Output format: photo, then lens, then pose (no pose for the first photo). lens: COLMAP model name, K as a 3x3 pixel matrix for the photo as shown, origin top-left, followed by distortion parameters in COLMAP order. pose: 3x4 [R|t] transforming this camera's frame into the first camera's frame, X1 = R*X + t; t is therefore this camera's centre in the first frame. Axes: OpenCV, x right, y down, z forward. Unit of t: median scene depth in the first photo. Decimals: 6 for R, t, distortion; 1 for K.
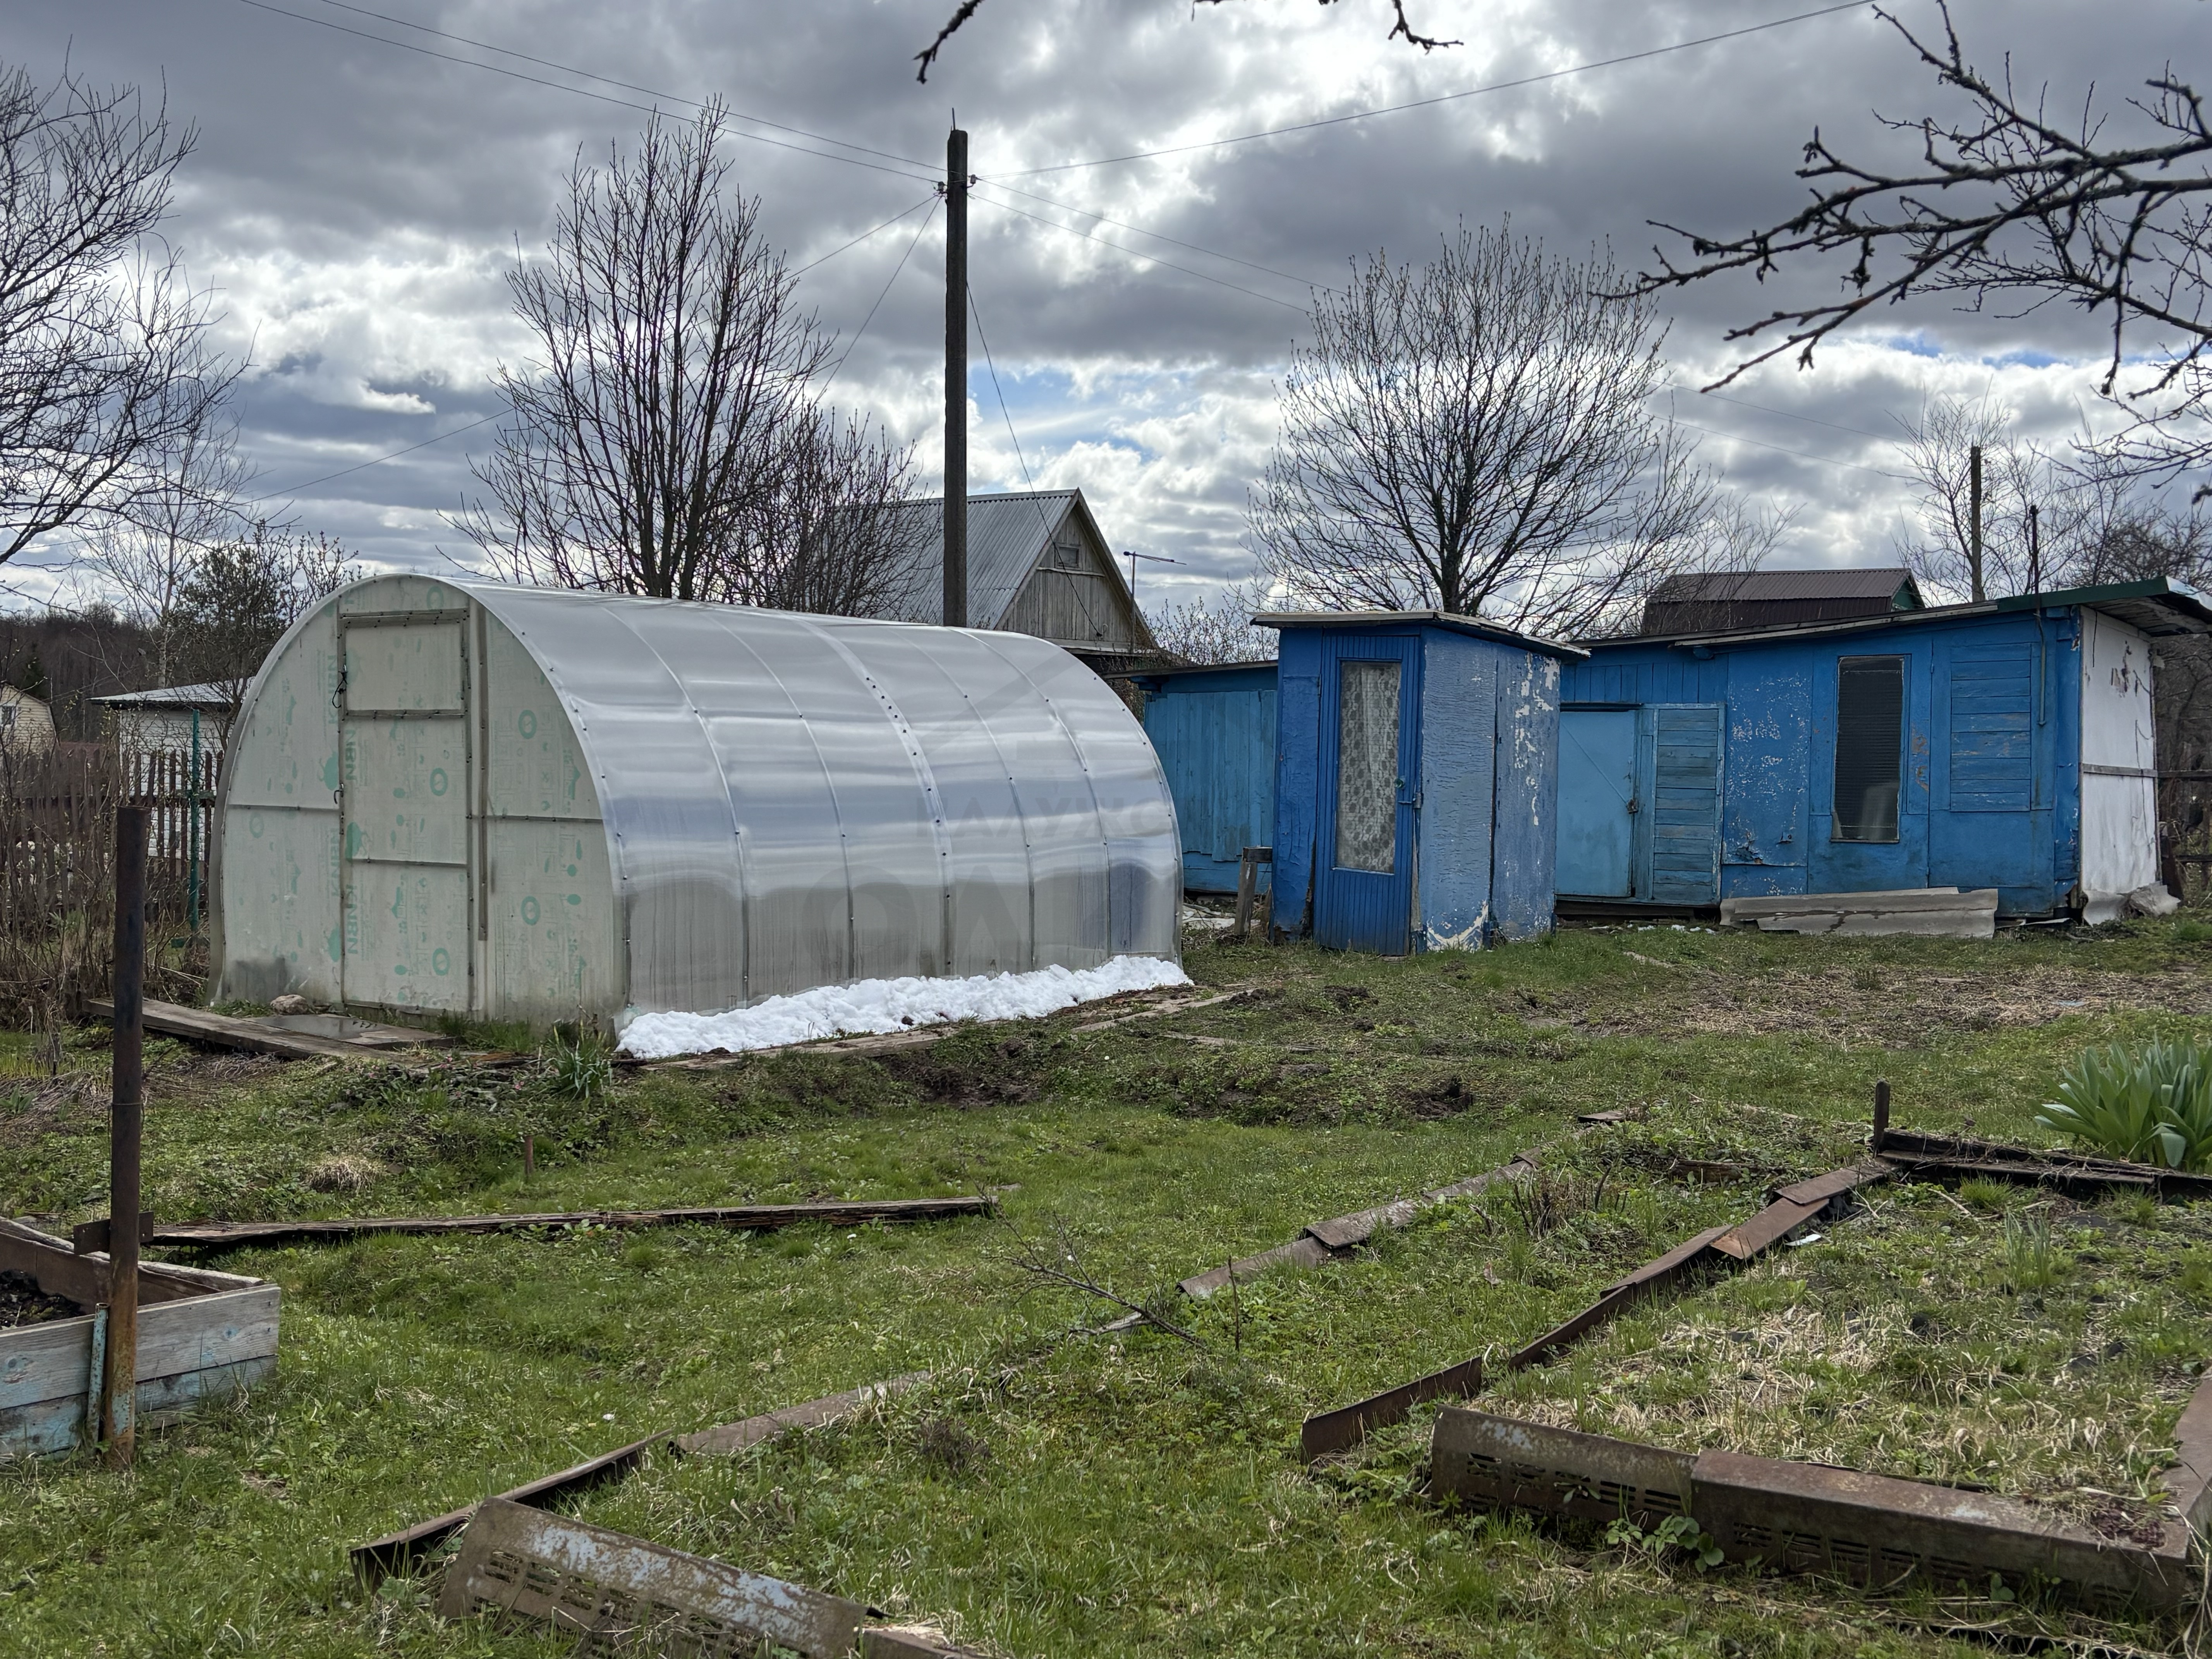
lens RADIAL K [[2369.5, 0, 1106.8], [0, 2369.5, 828.0], [0, 0, 1]] dist [0.109223, 0.000000]
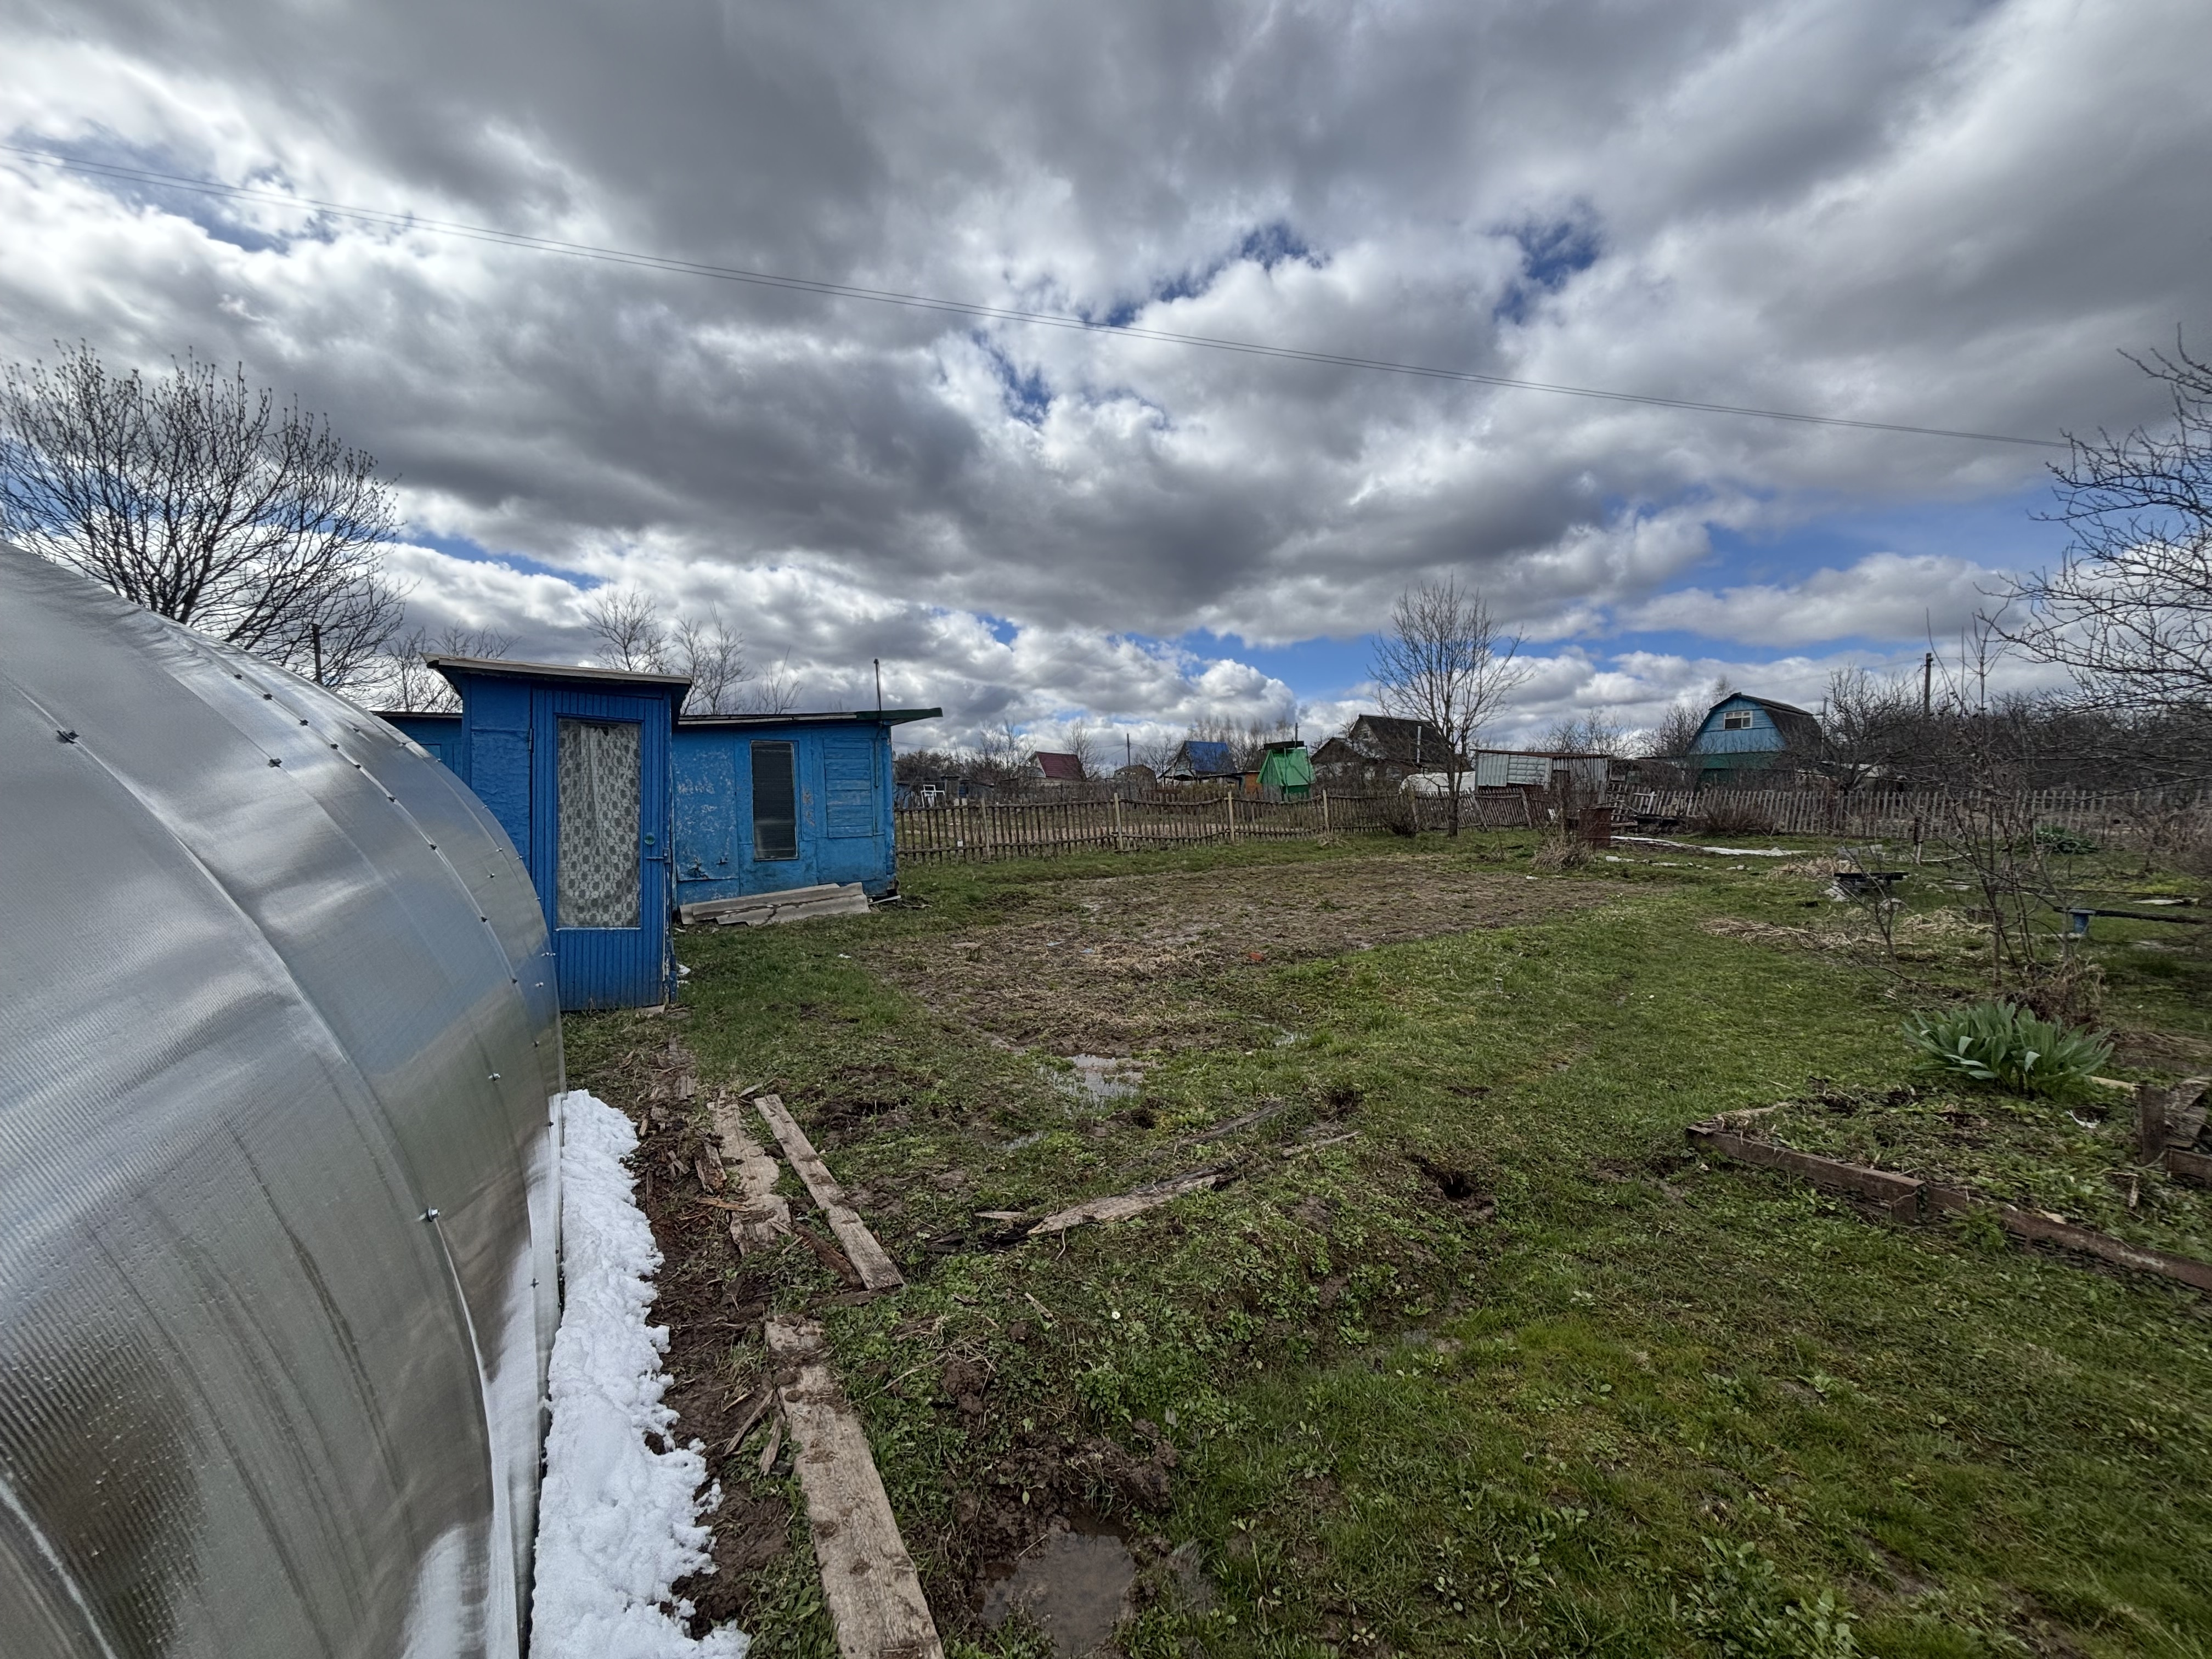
lens RADIAL K [[886.9, 0, 1103.5], [0, 886.9, 807.9], [0, 0, 1]] dist [-0.005185, 0.000691]
pose [[0.376864, -0.015841, 0.926133, -0.141011], [0.024312, 0.999678, 0.007206, -0.027234], [-0.925949, 0.019801, 0.377128, 0.593081]]
